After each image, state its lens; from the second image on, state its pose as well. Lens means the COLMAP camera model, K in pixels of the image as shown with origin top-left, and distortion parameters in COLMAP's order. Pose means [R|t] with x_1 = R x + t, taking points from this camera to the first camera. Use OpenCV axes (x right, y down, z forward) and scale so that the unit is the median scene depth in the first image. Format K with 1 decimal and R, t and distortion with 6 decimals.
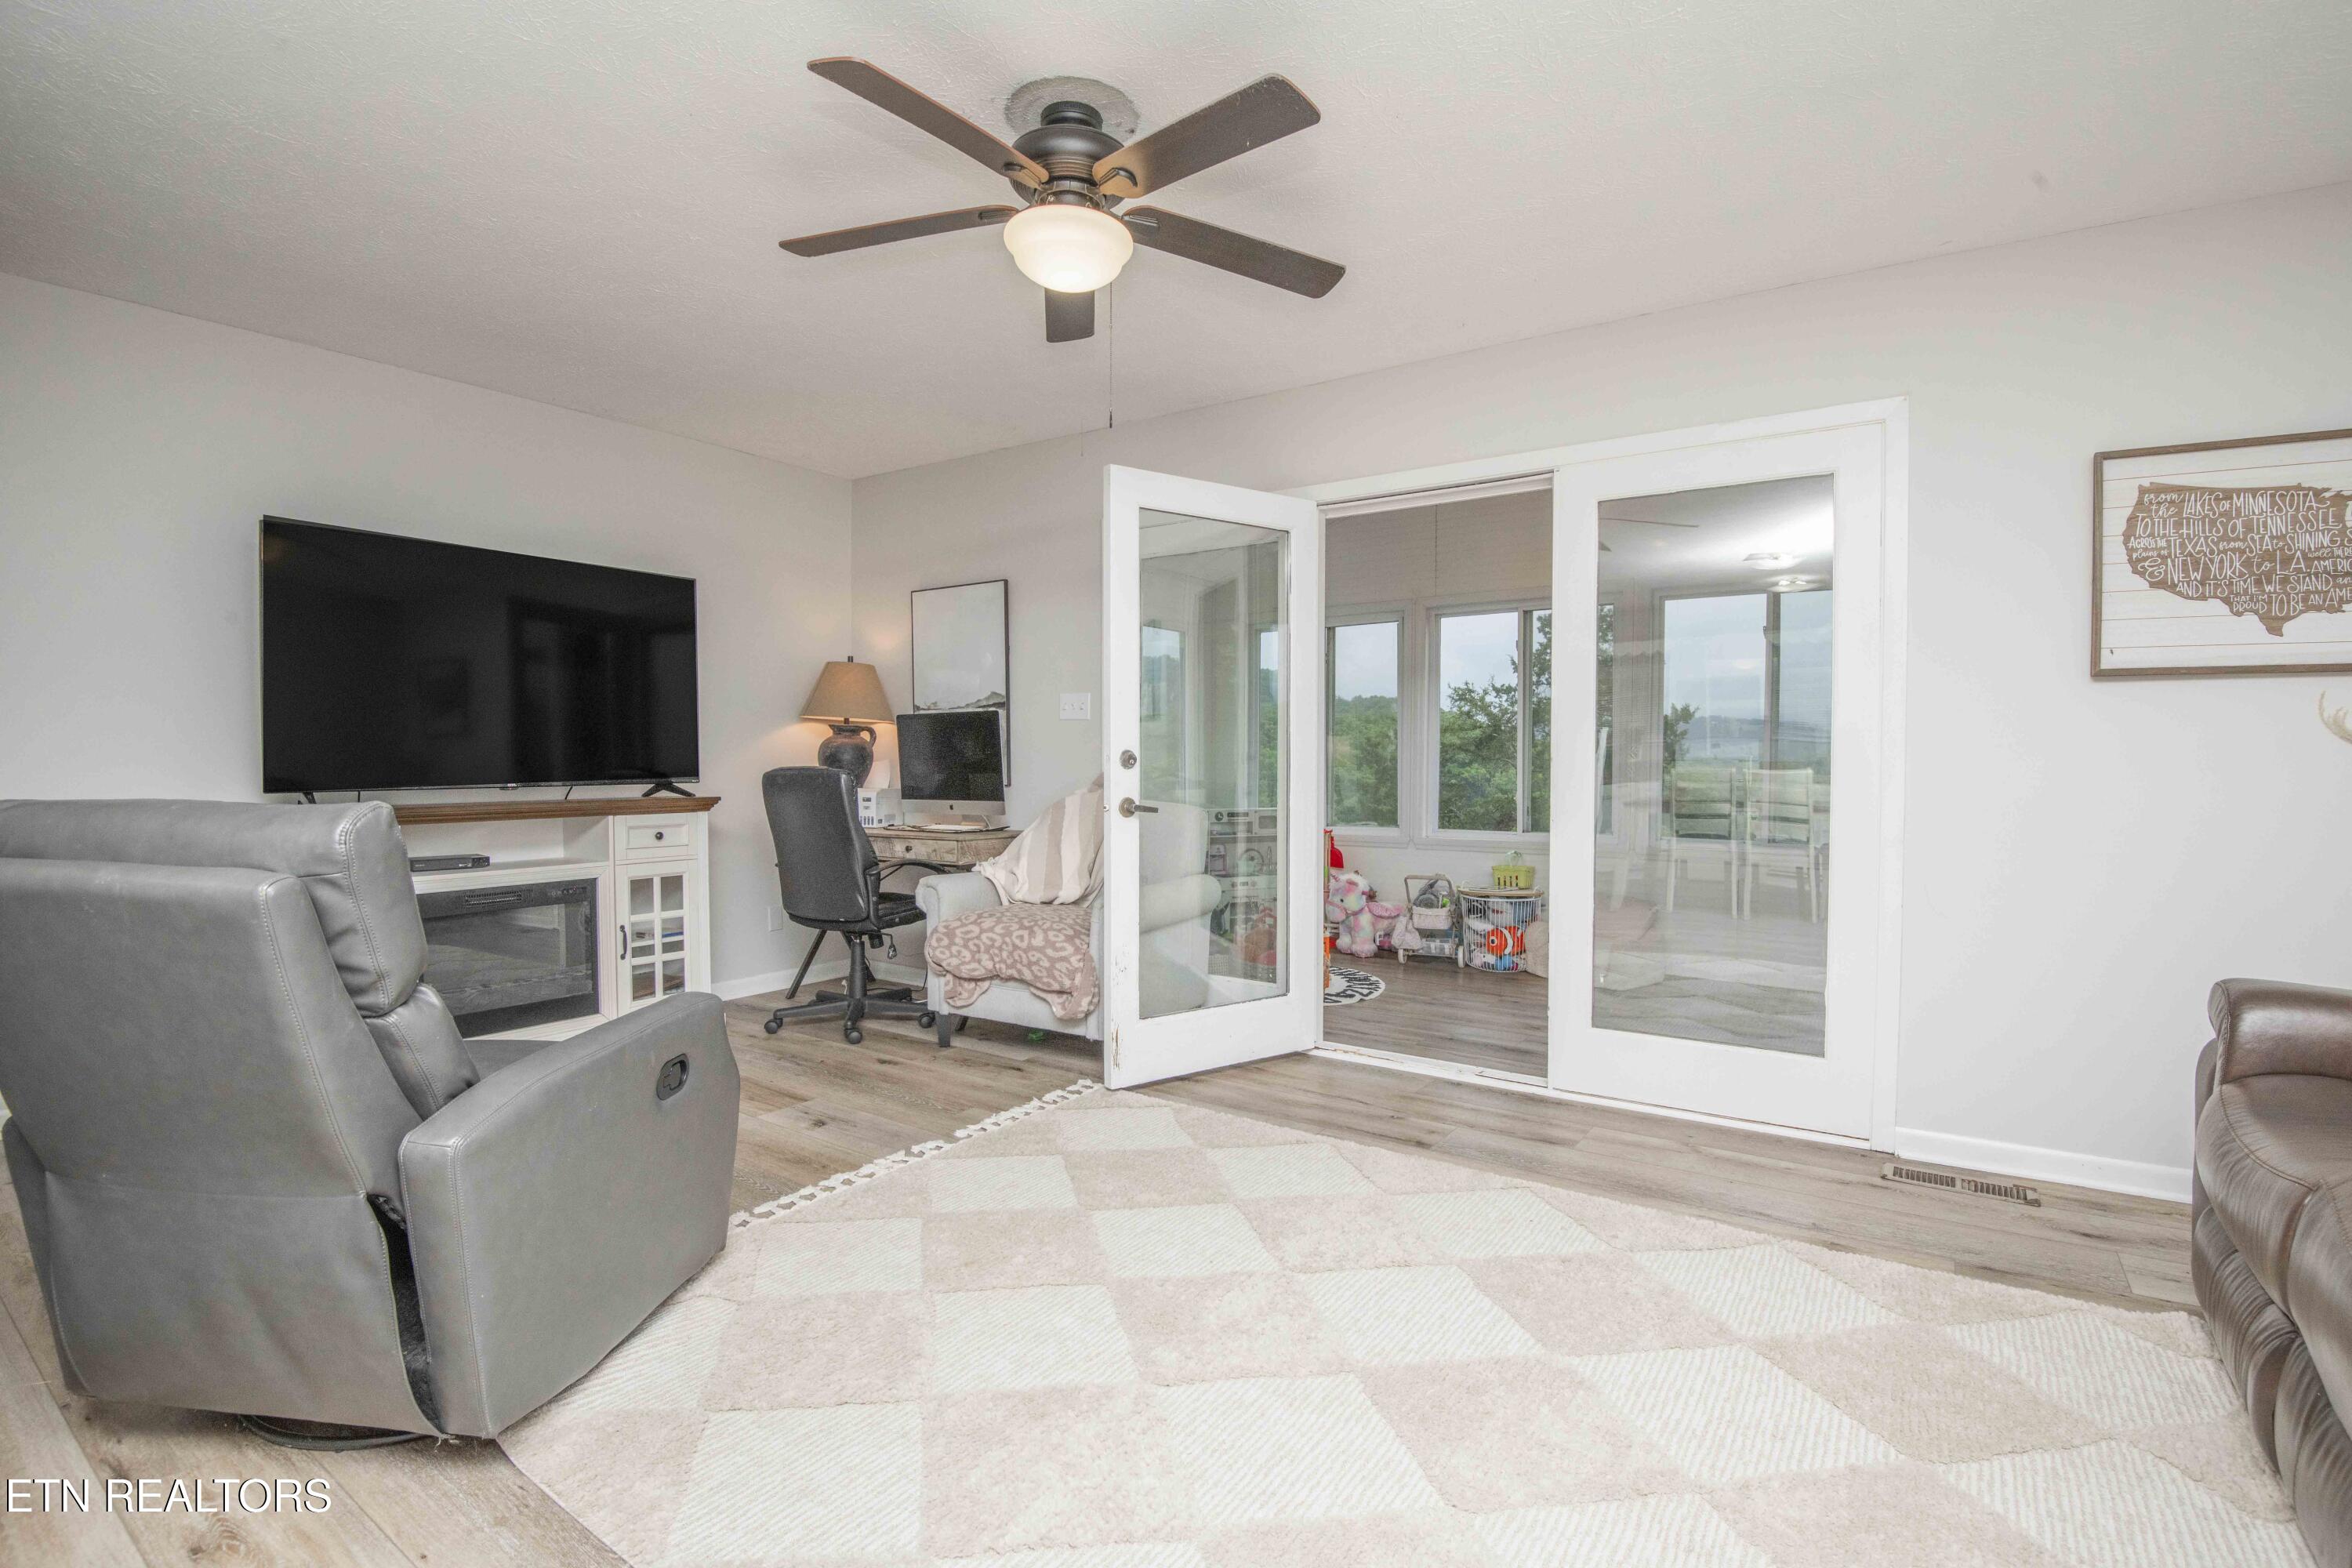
lens RADIAL K [[1085.7, 0, 1185.6], [0, 1085.7, 783.8], [0, 0, 1]] dist [-0.017975, -0.015654]
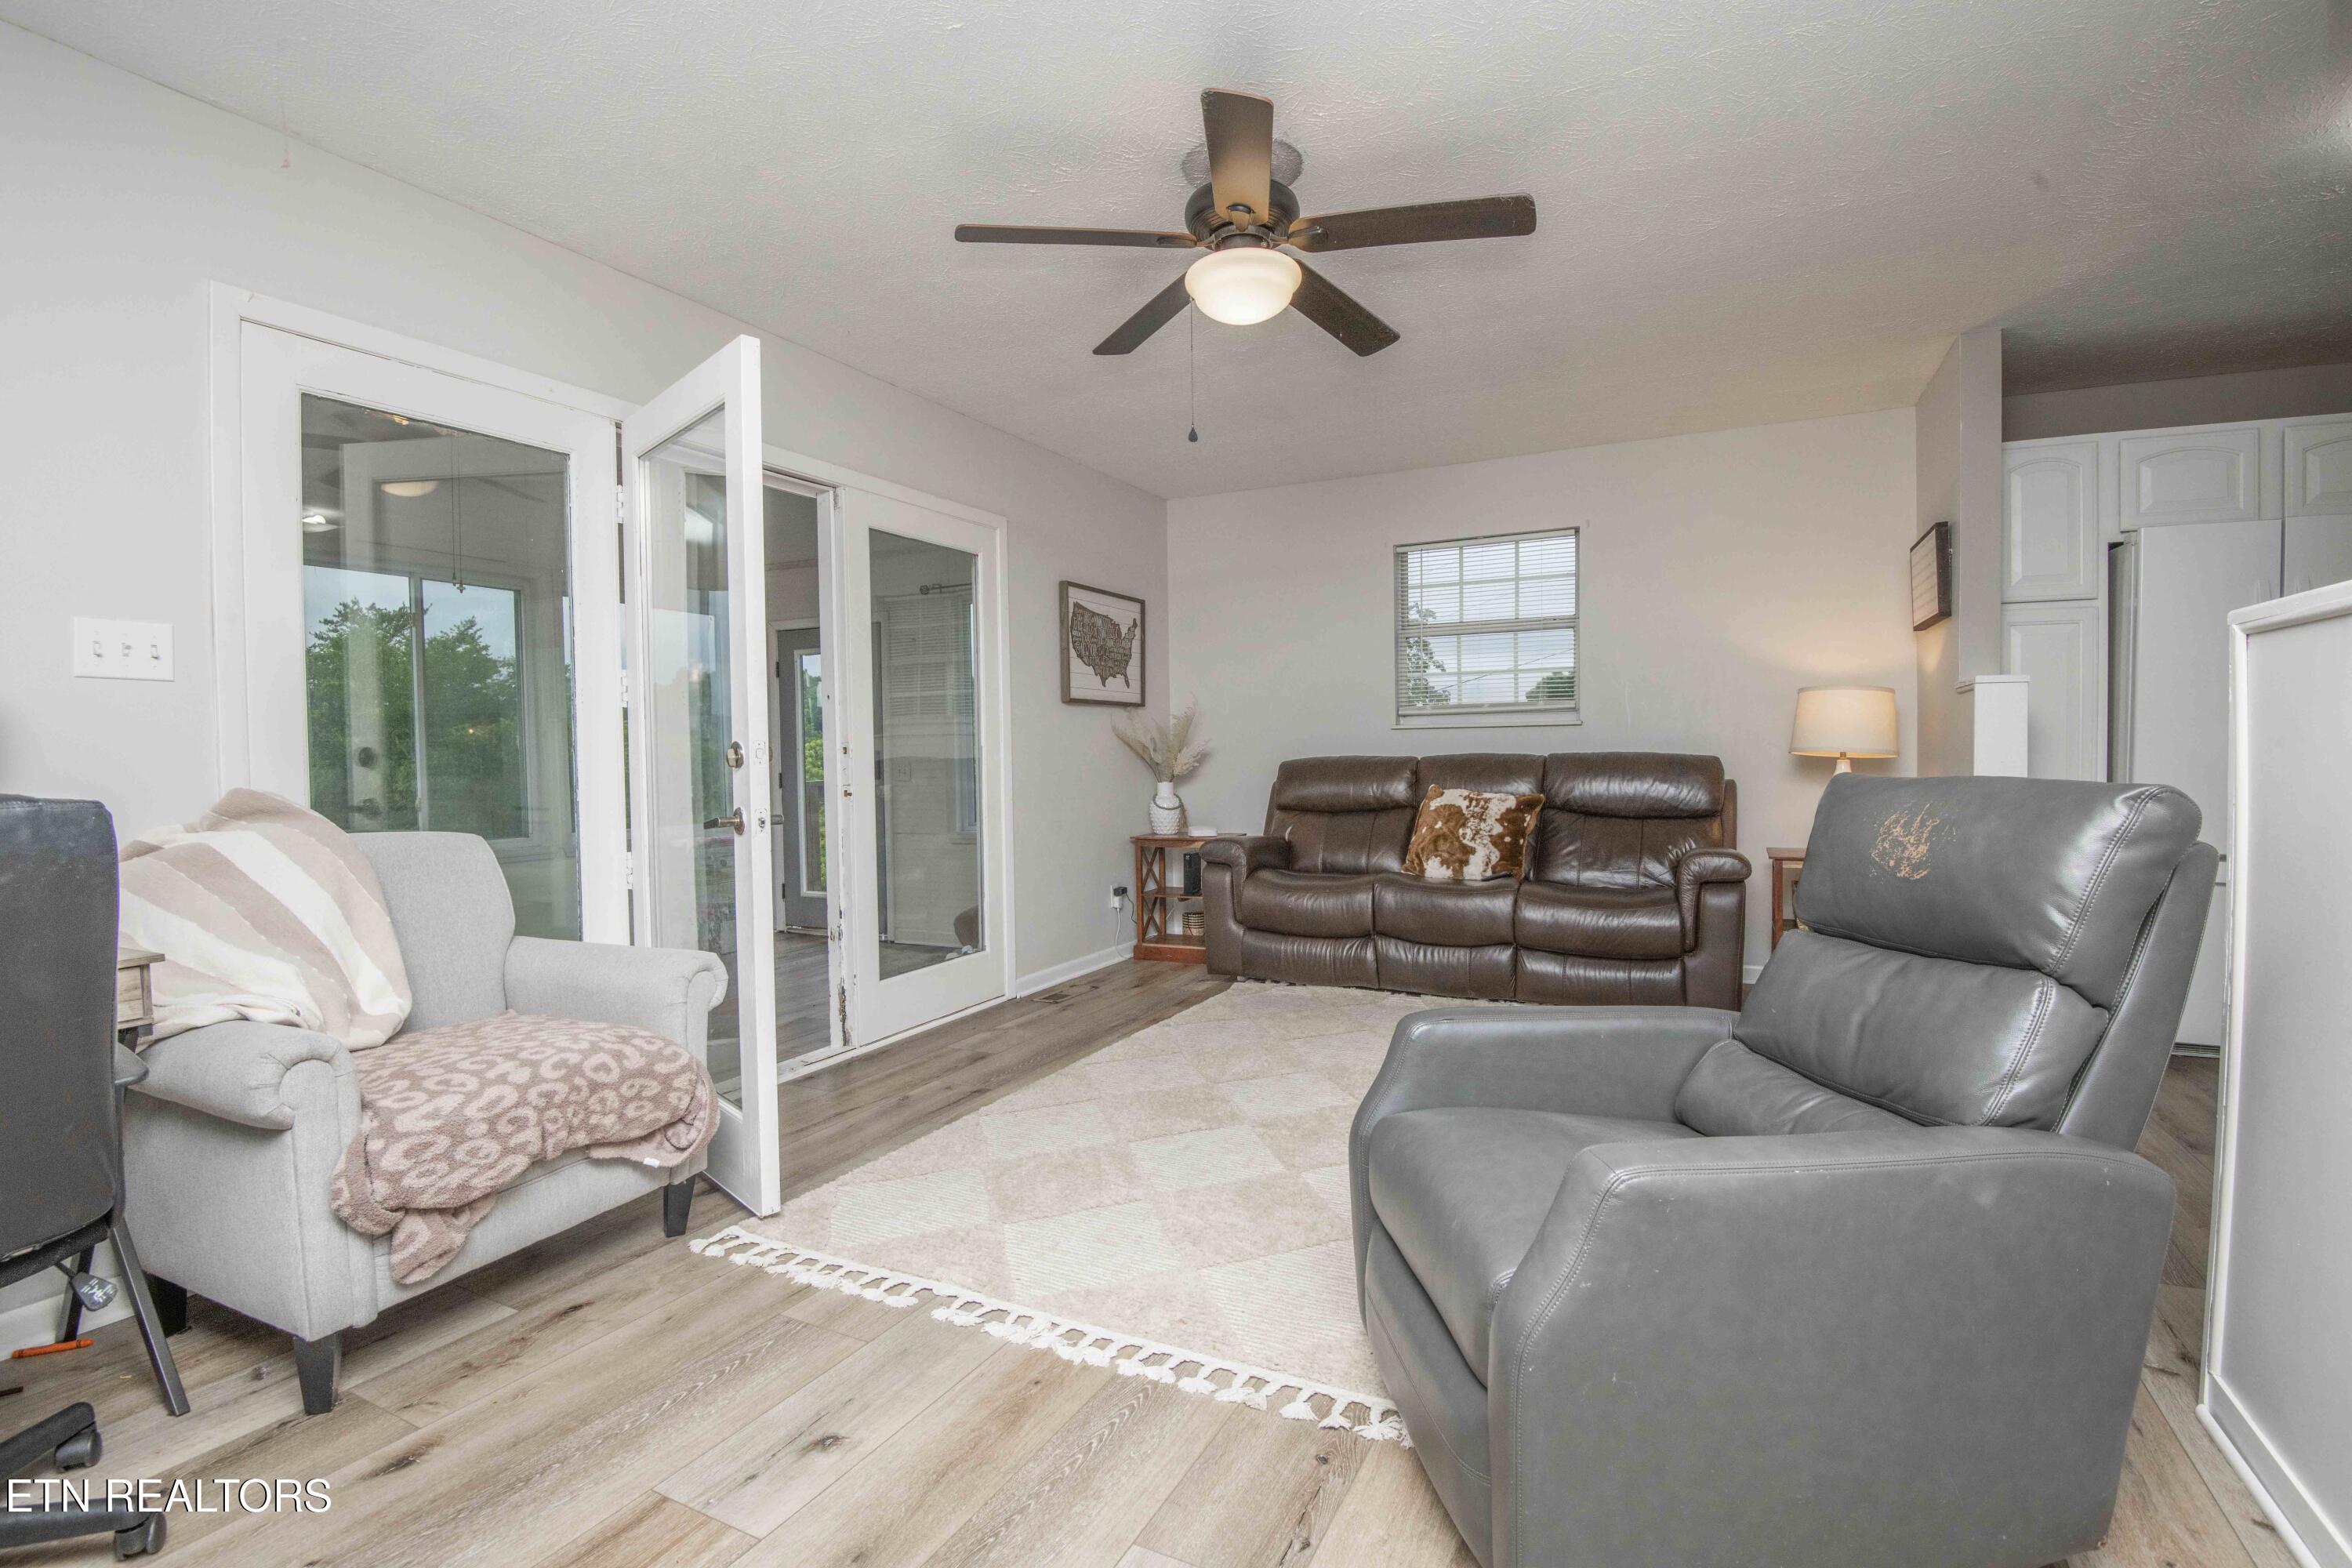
lens RADIAL K [[1085.7, 0, 1189.2], [0, 1085.7, 780.9], [0, 0, 1]] dist [-0.017975, -0.015654]
pose [[-0.140605, -0.033078, 0.989513, -0.798897], [0.035934, 0.998613, 0.038488, -0.022069], [-0.989413, 0.040969, -0.139221, 0.807535]]
